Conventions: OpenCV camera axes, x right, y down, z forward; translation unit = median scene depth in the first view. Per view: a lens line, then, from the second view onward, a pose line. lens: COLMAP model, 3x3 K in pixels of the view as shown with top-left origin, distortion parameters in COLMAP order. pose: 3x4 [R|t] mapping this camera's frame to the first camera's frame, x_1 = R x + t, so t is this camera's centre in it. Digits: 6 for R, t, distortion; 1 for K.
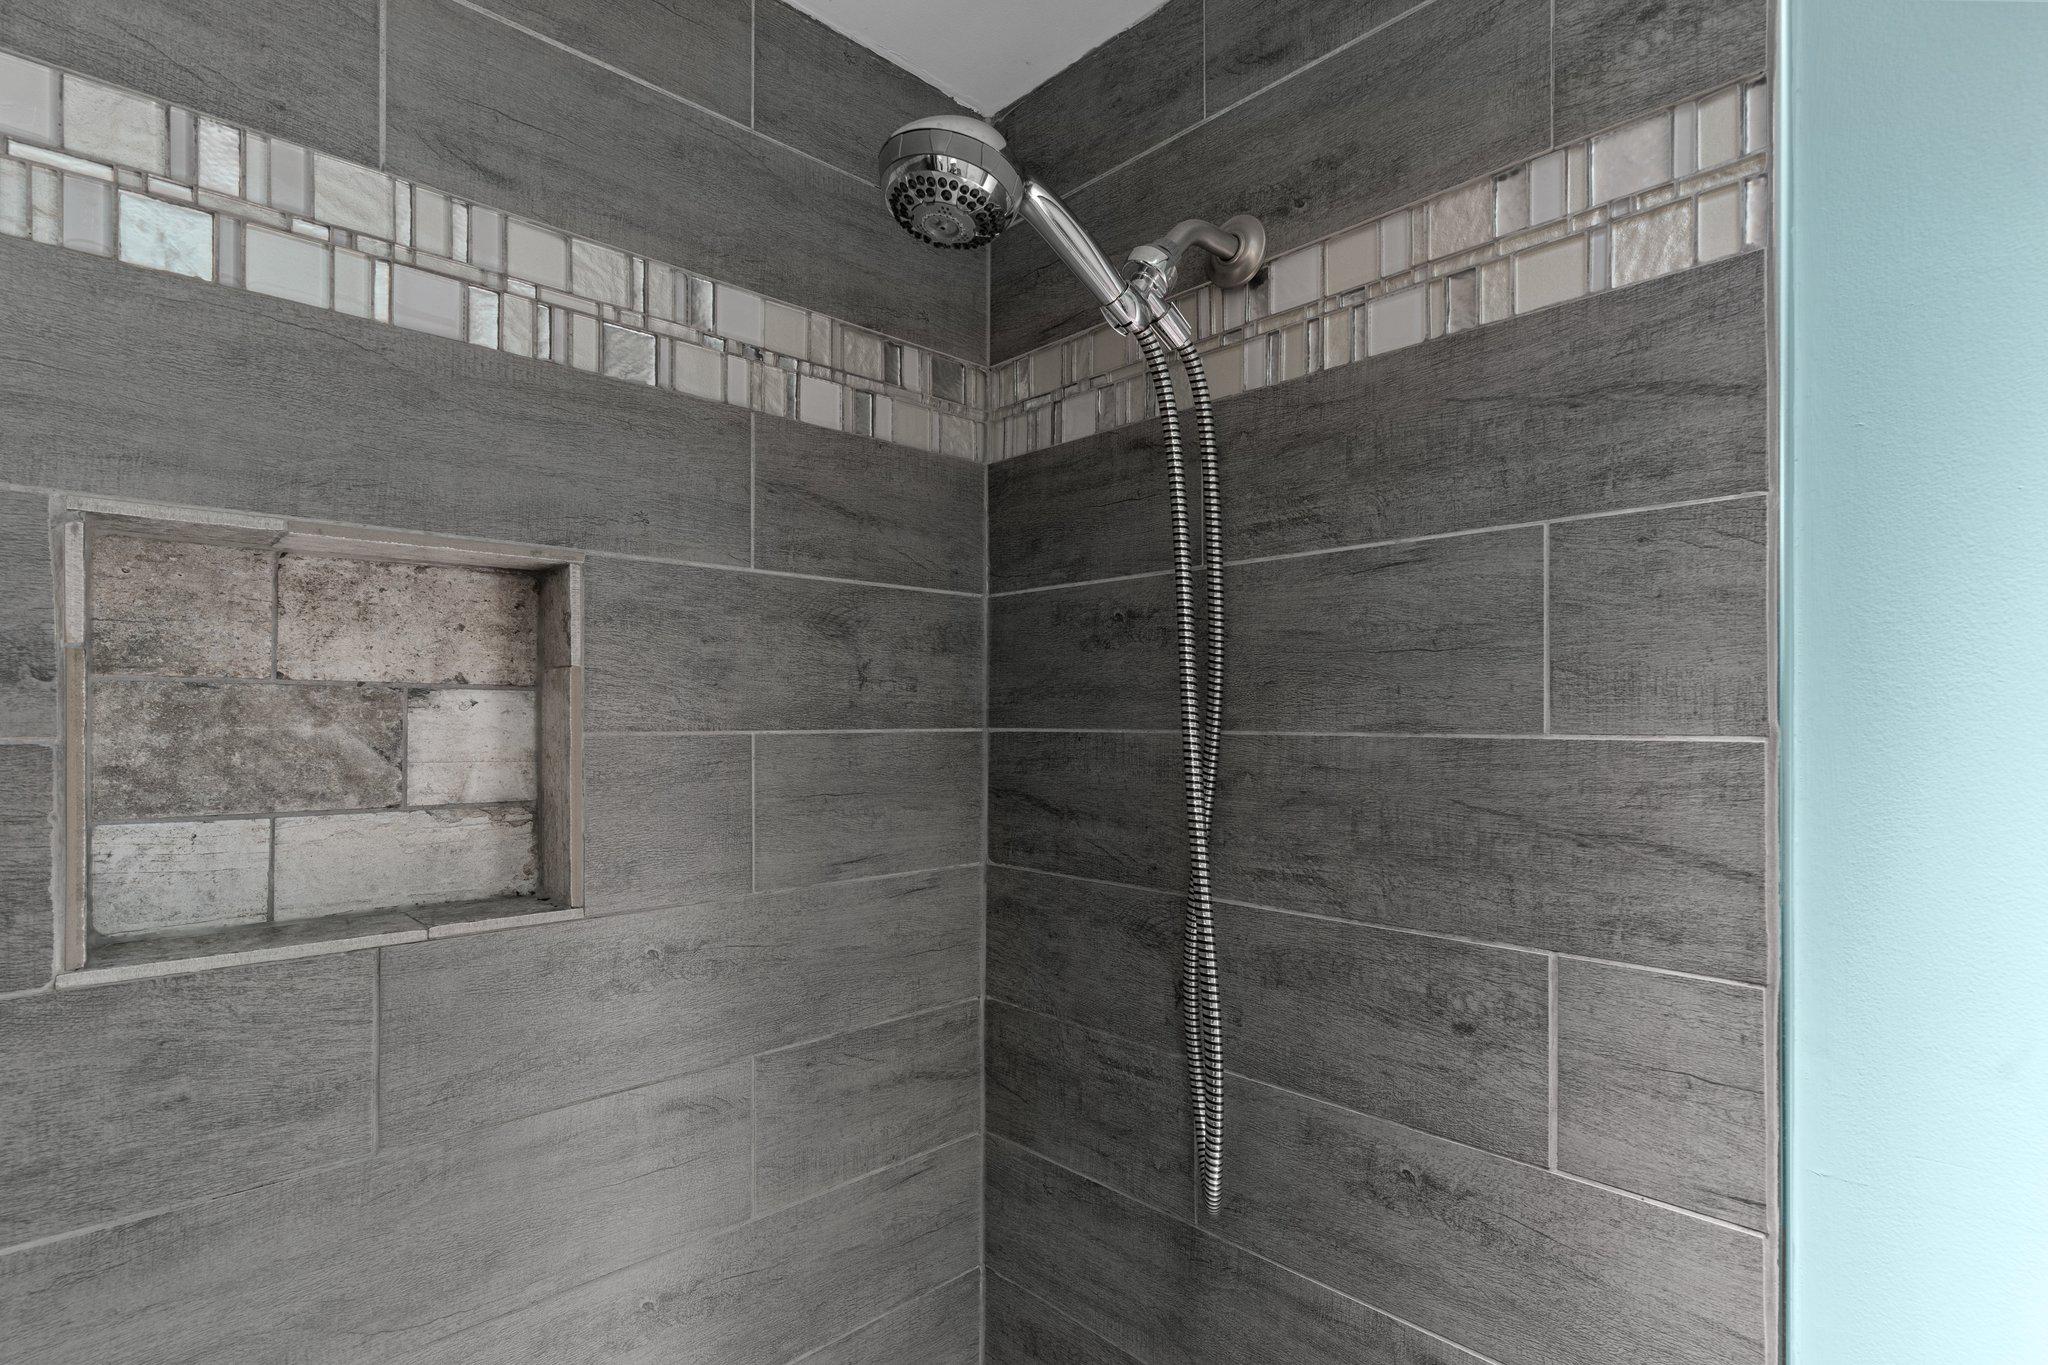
lens RADIAL K [[1003.9, 0, 1023.0], [0, 1003.9, 708.3], [0, 0, 1]] dist [0.001103, -0.000756]
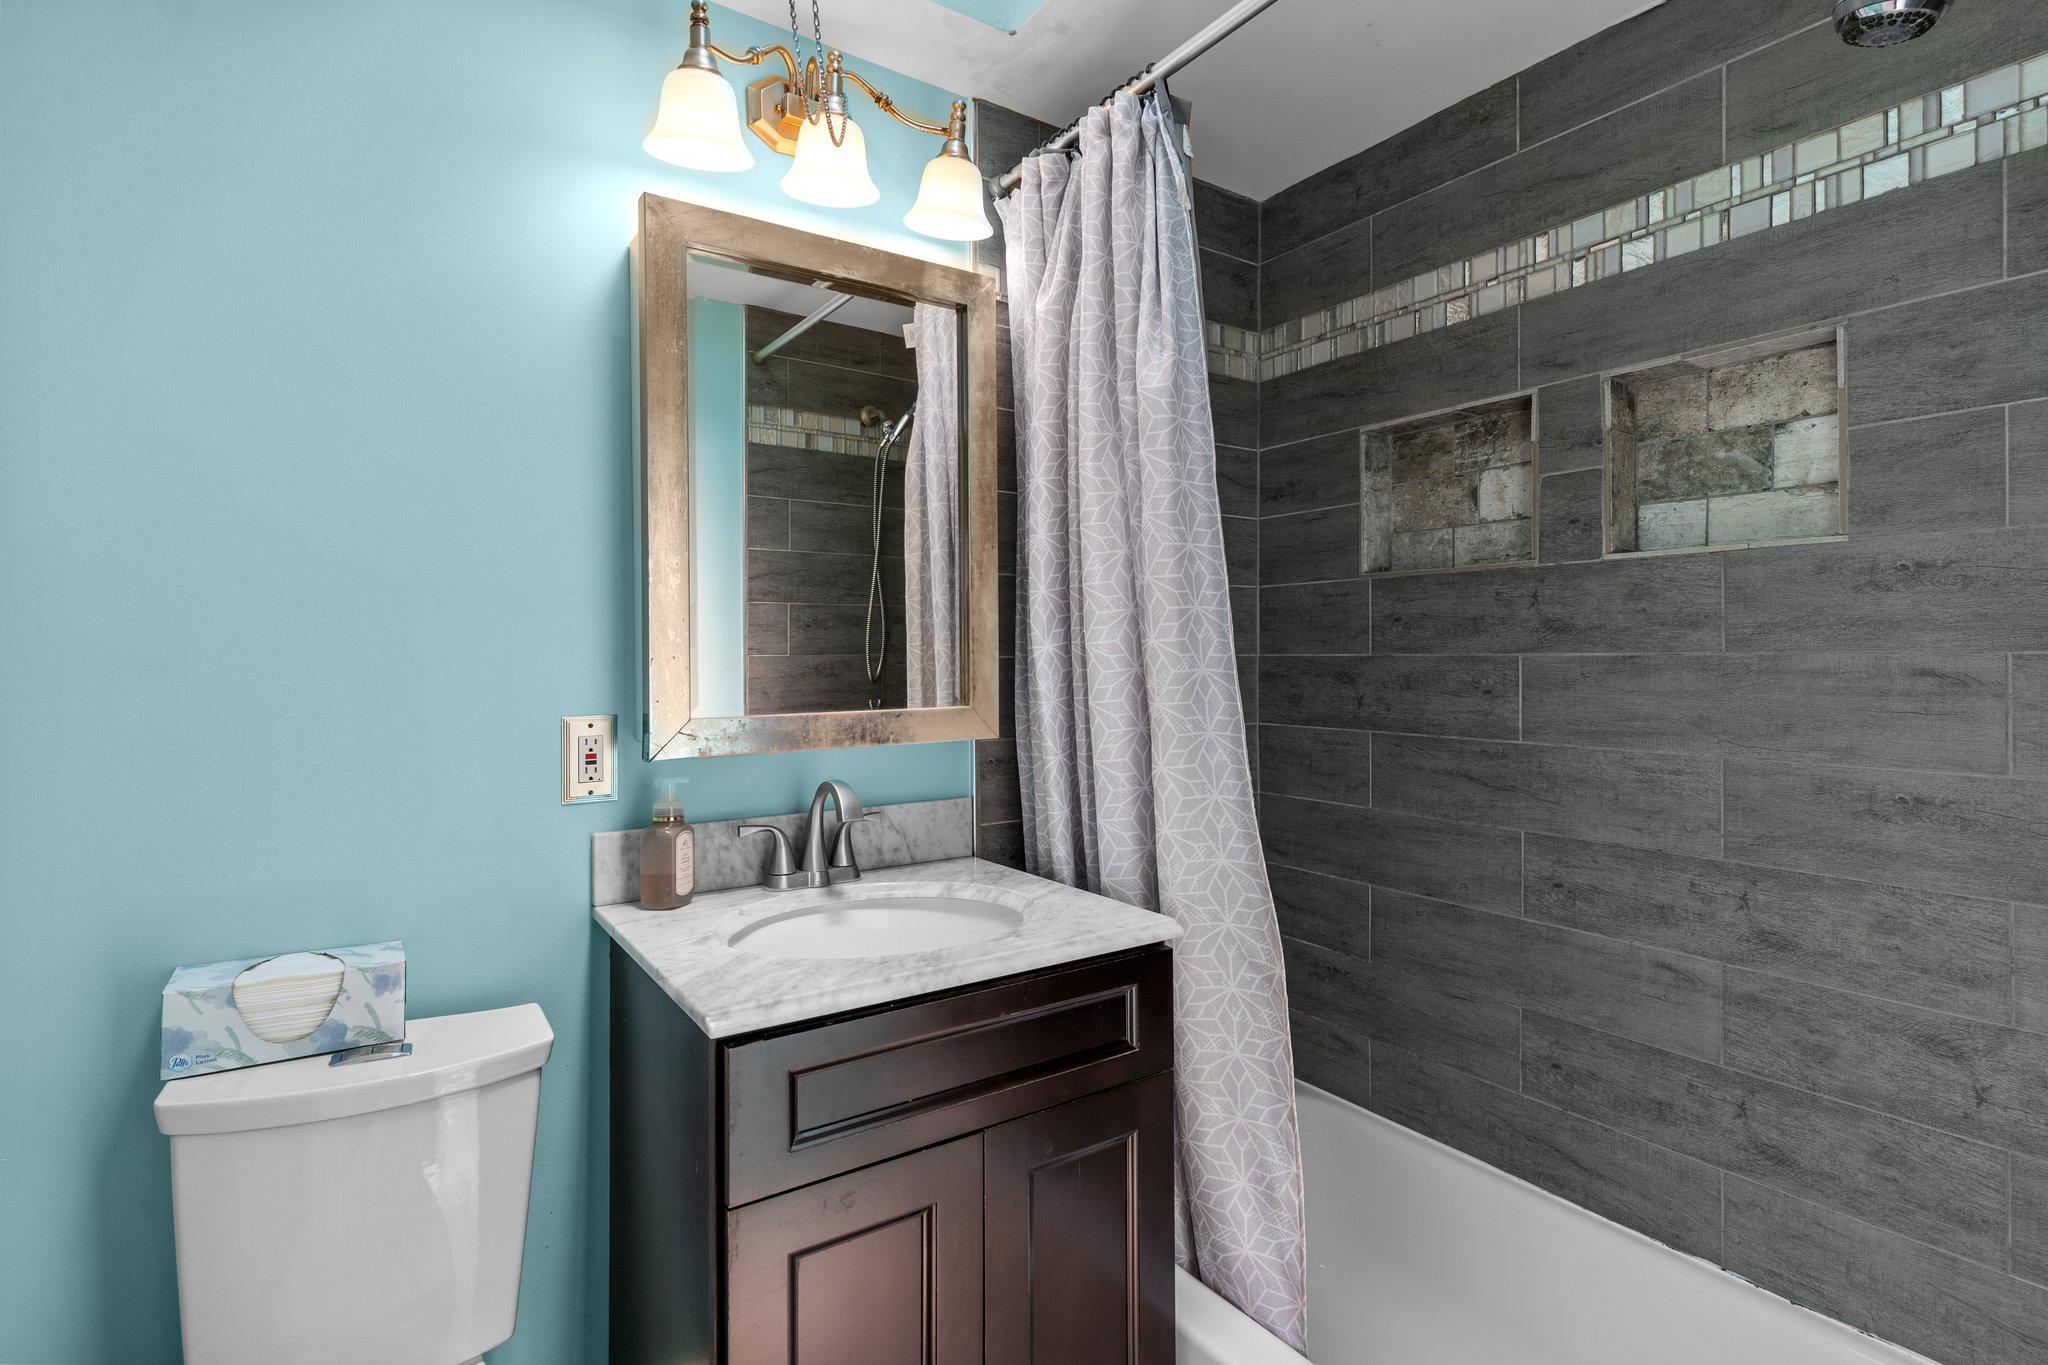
lens RADIAL K [[997.4, 0, 1025.3], [0, 997.4, 687.8], [0, 0, 1]] dist [0.001481, -0.000173]
pose [[-0.159958, 0.028043, -0.986725, 1.504501], [0.016278, 0.999535, 0.025768, 0.414179], [0.986990, -0.011940, -0.160340, -0.075809]]
